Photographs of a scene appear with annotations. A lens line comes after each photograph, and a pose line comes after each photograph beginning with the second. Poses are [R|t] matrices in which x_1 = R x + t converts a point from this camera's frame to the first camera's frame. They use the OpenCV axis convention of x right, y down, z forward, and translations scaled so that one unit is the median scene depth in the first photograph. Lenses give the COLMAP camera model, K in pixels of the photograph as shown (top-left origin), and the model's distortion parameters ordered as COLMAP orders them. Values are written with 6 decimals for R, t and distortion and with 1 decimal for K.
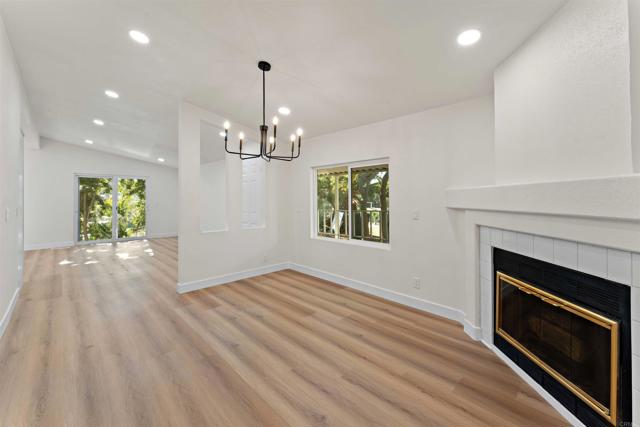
lens RADIAL K [[274.1, 0, 322.1], [0, 274.1, 194.1], [0, 0, 1]] dist [0.000401, -0.000206]
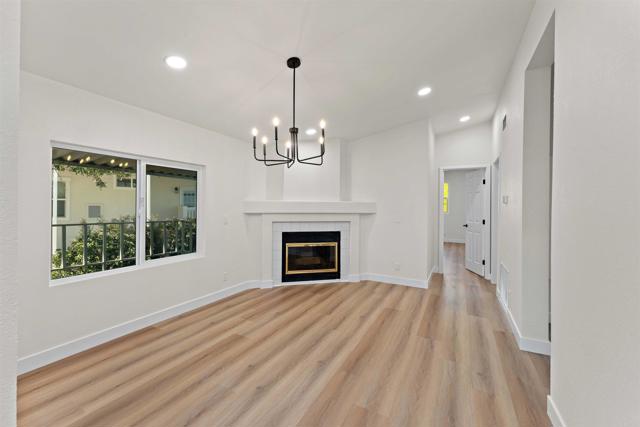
lens RADIAL K [[261.1, 0, 316.5], [0, 261.1, 205.9], [0, 0, 1]] dist [-0.000850, -0.000282]
pose [[-0.302569, 0.001093, 0.953127, -1.073615], [-0.024089, 0.999671, -0.008794, 0.015266], [-0.952823, -0.025621, -0.302443, 1.189839]]
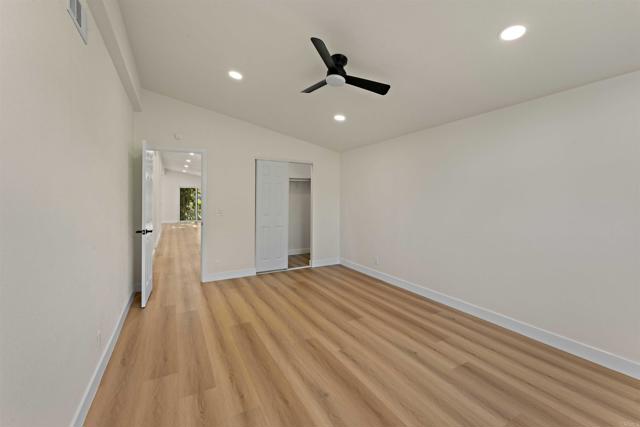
lens RADIAL K [[261.1, 0, 316.5], [0, 261.1, 205.9], [0, 0, 1]] dist [-0.000850, -0.000282]
pose [[0.966191, 0.020614, -0.257000, 0.107649], [-0.012426, 0.999363, 0.033446, -0.001873], [0.257526, -0.029121, 0.965832, -0.112227]]
